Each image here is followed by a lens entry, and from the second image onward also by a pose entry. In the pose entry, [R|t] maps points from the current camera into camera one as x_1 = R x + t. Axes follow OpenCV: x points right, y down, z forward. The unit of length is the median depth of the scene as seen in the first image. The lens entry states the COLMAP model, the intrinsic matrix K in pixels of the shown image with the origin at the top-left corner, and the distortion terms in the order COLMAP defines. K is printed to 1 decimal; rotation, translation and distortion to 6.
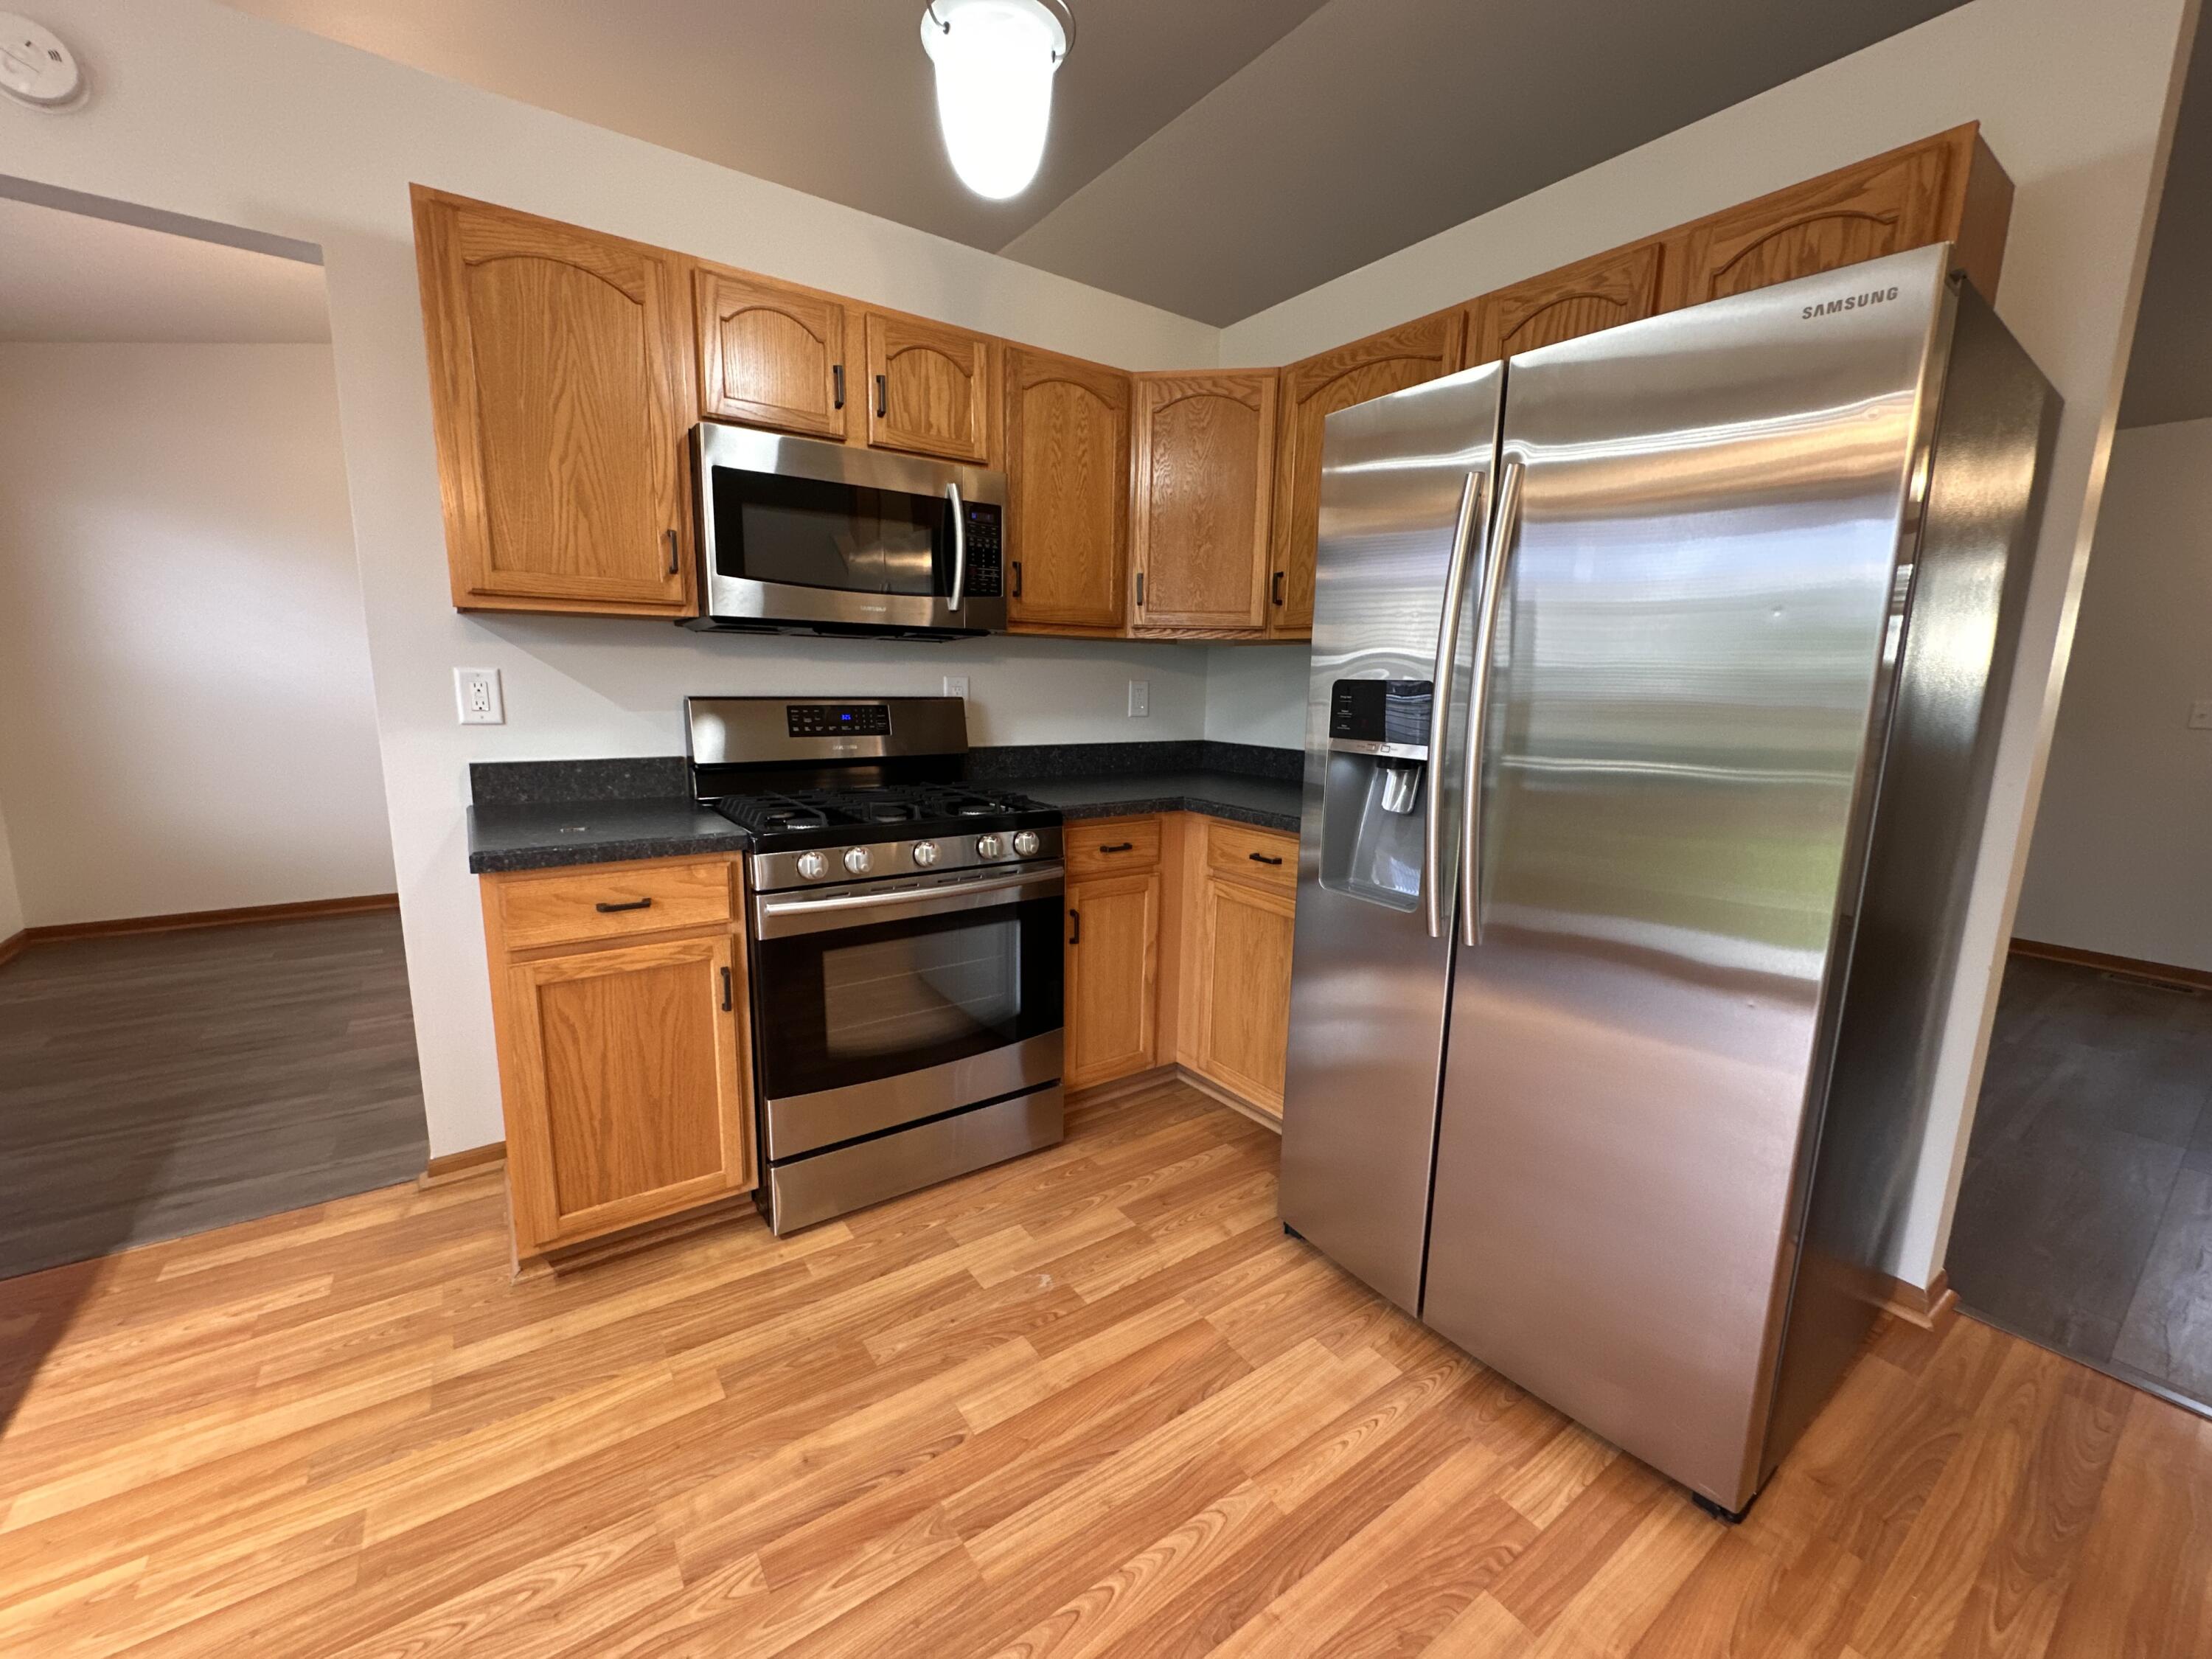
lens RADIAL K [[891.5, 0, 1110.6], [0, 891.5, 828.8], [0, 0, 1]] dist [-0.004413, 0.002450]
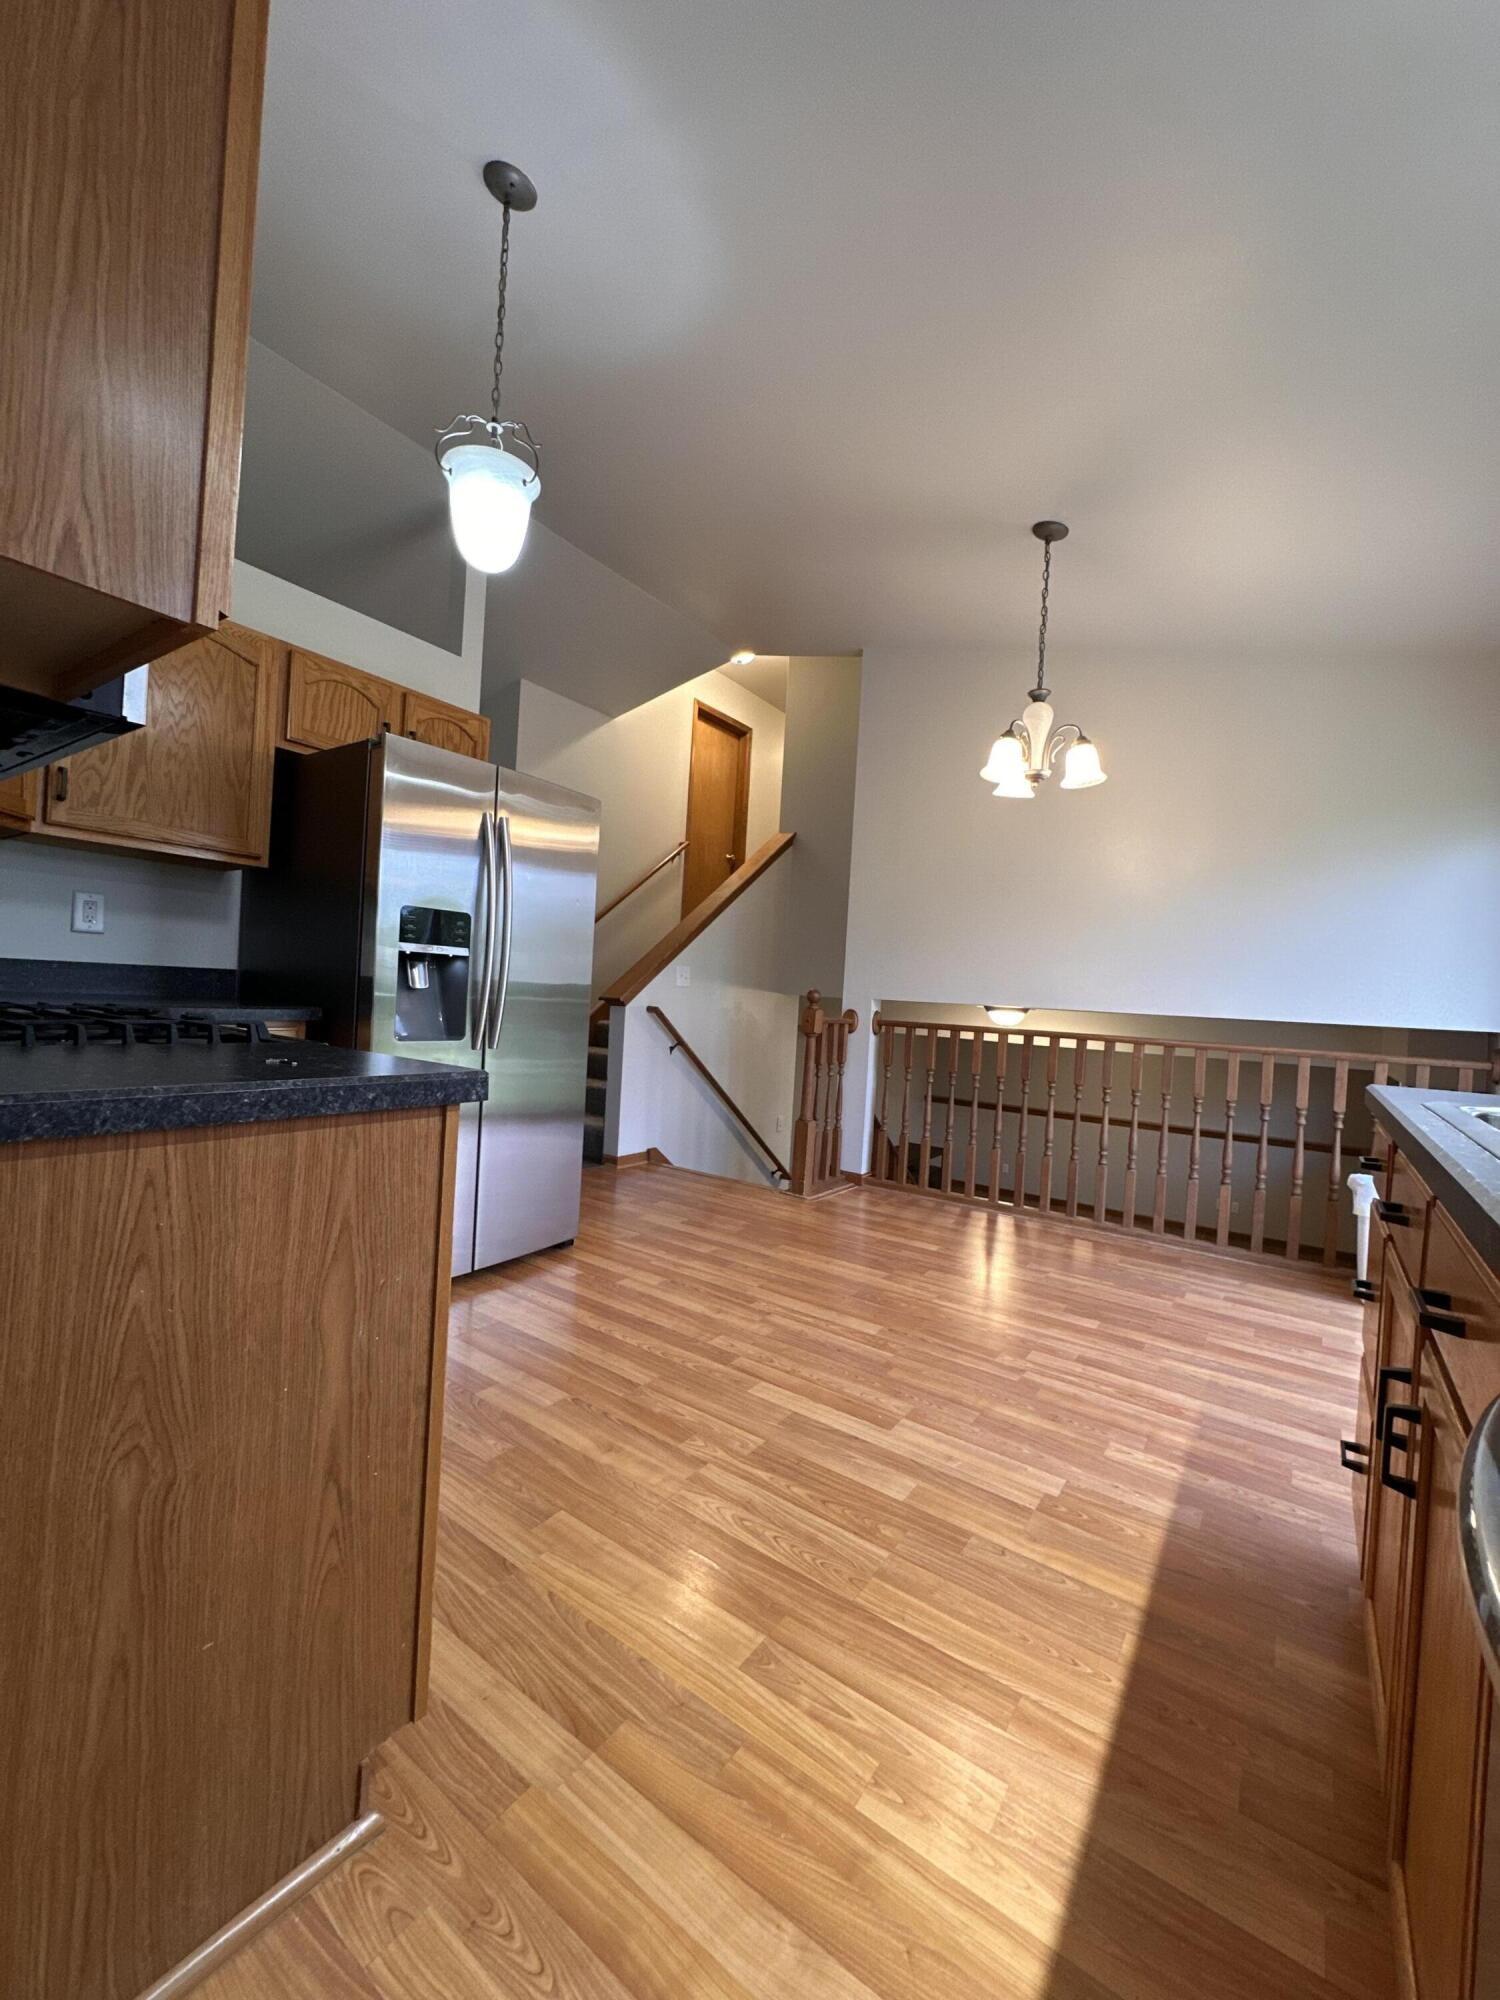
lens RADIAL K [[806.0, 0, 750.0], [0, 806.0, 1000.0], [0, 0, 1]] dist [-0.004413, 0.002450]
pose [[-0.334204, -0.041768, 0.941575, -0.836105], [0.096877, 0.992204, 0.078400, -0.035483], [-0.937508, 0.117419, -0.327553, 0.597165]]
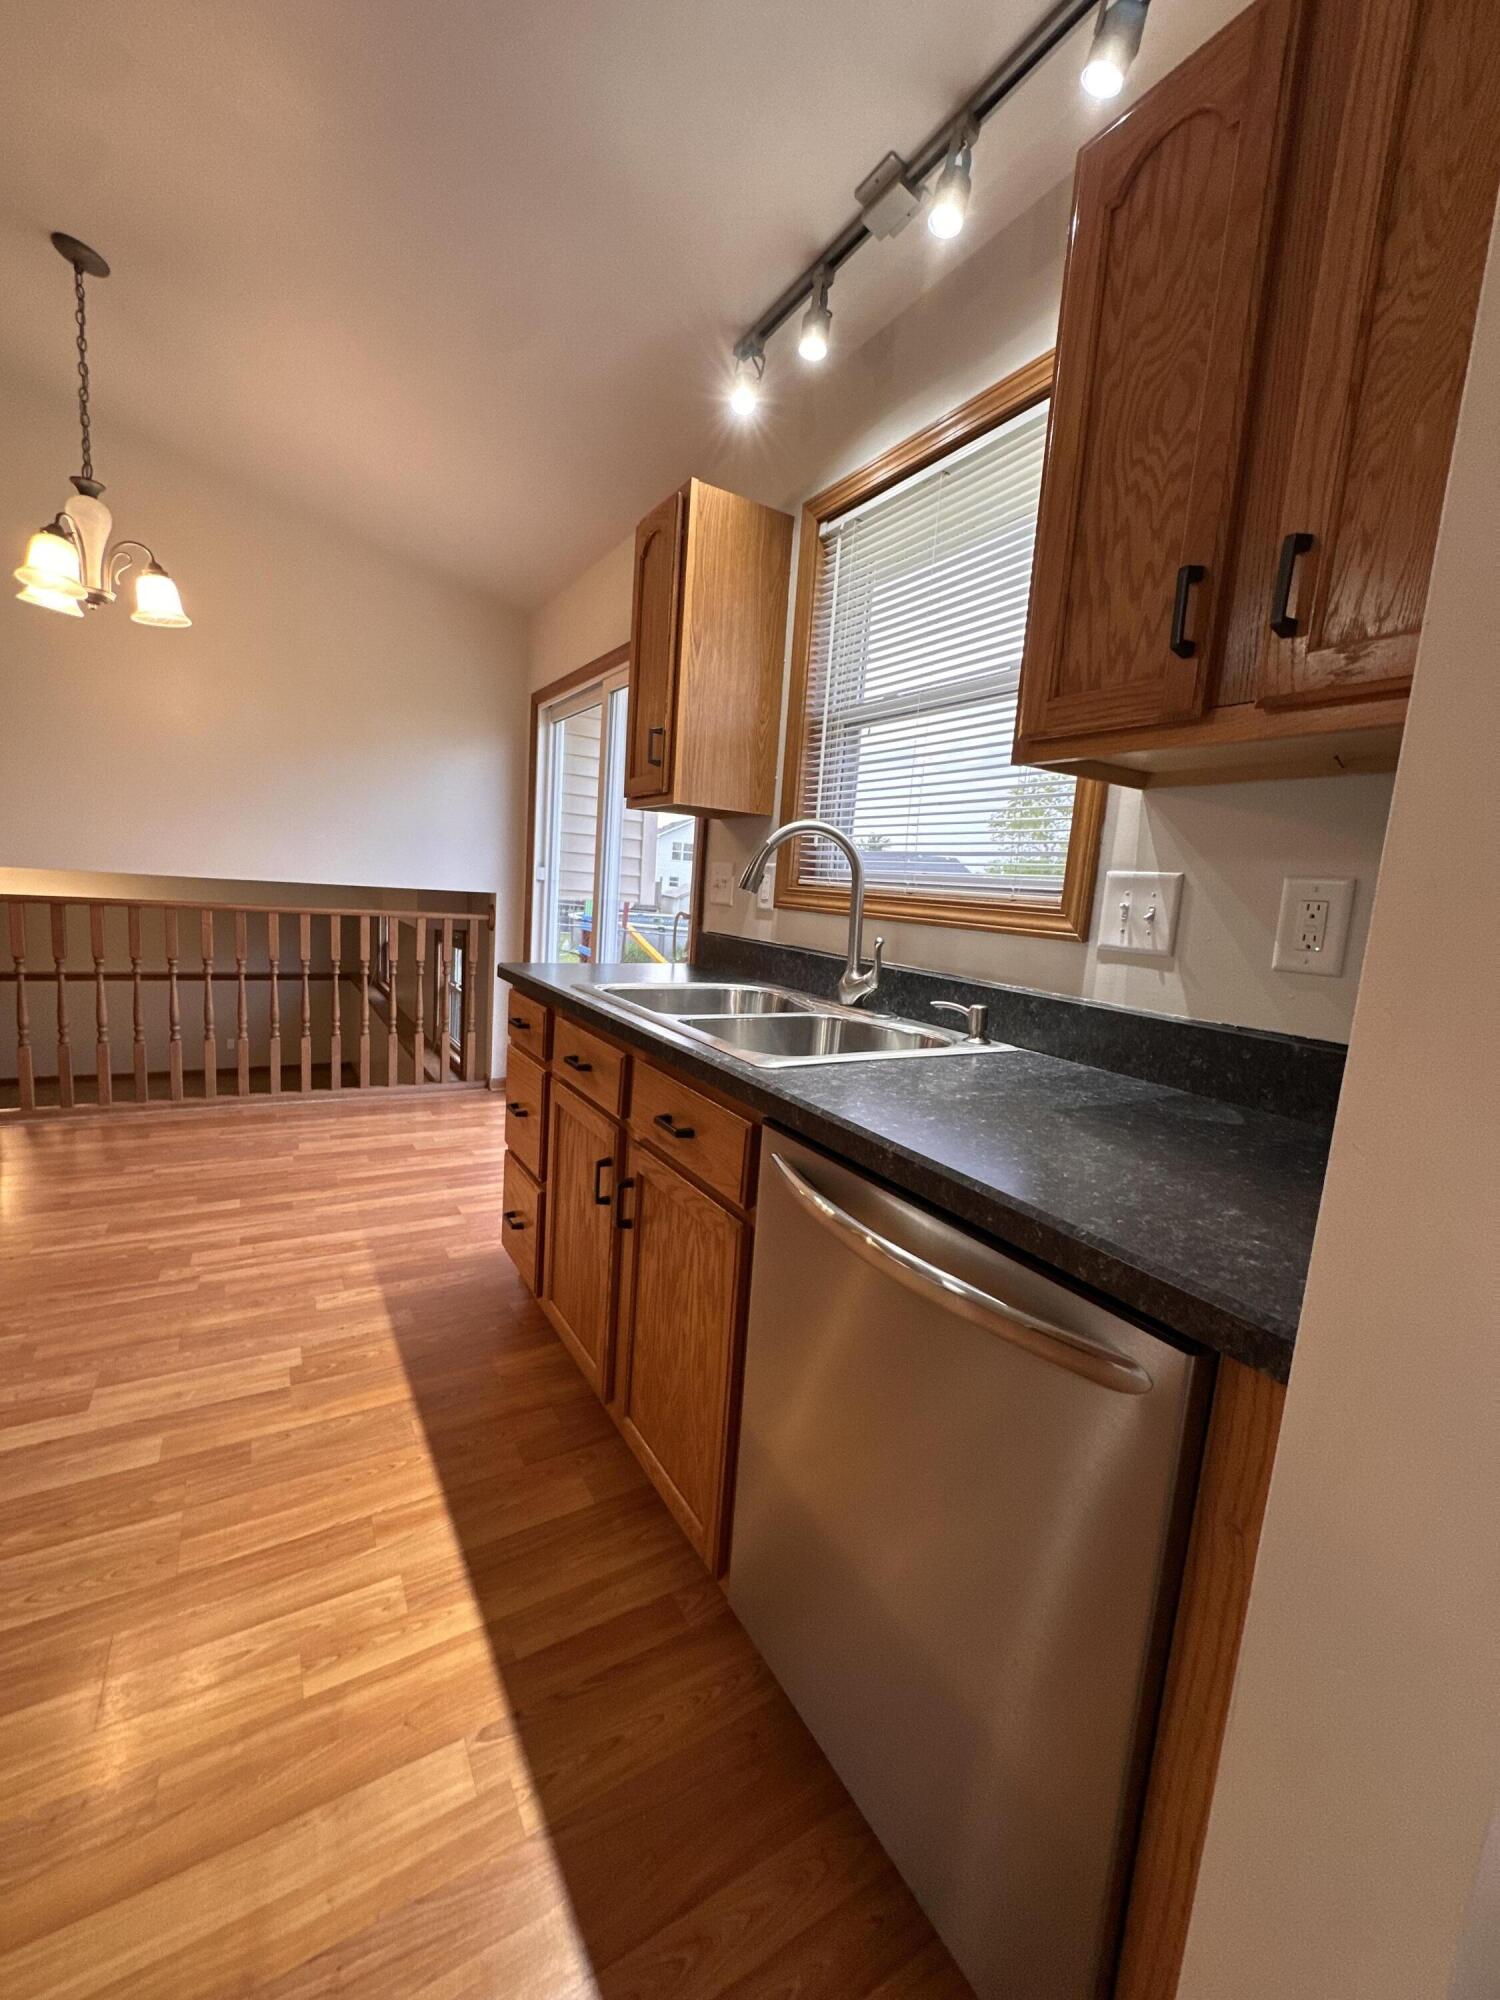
lens RADIAL K [[806.0, 0, 750.0], [0, 806.0, 1000.0], [0, 0, 1]] dist [-0.004413, 0.002450]
pose [[-0.993900, -0.095182, 0.055711, -0.729717], [-0.073535, 0.948396, 0.308444, -0.116208], [-0.082194, 0.302466, -0.949610, 0.742974]]
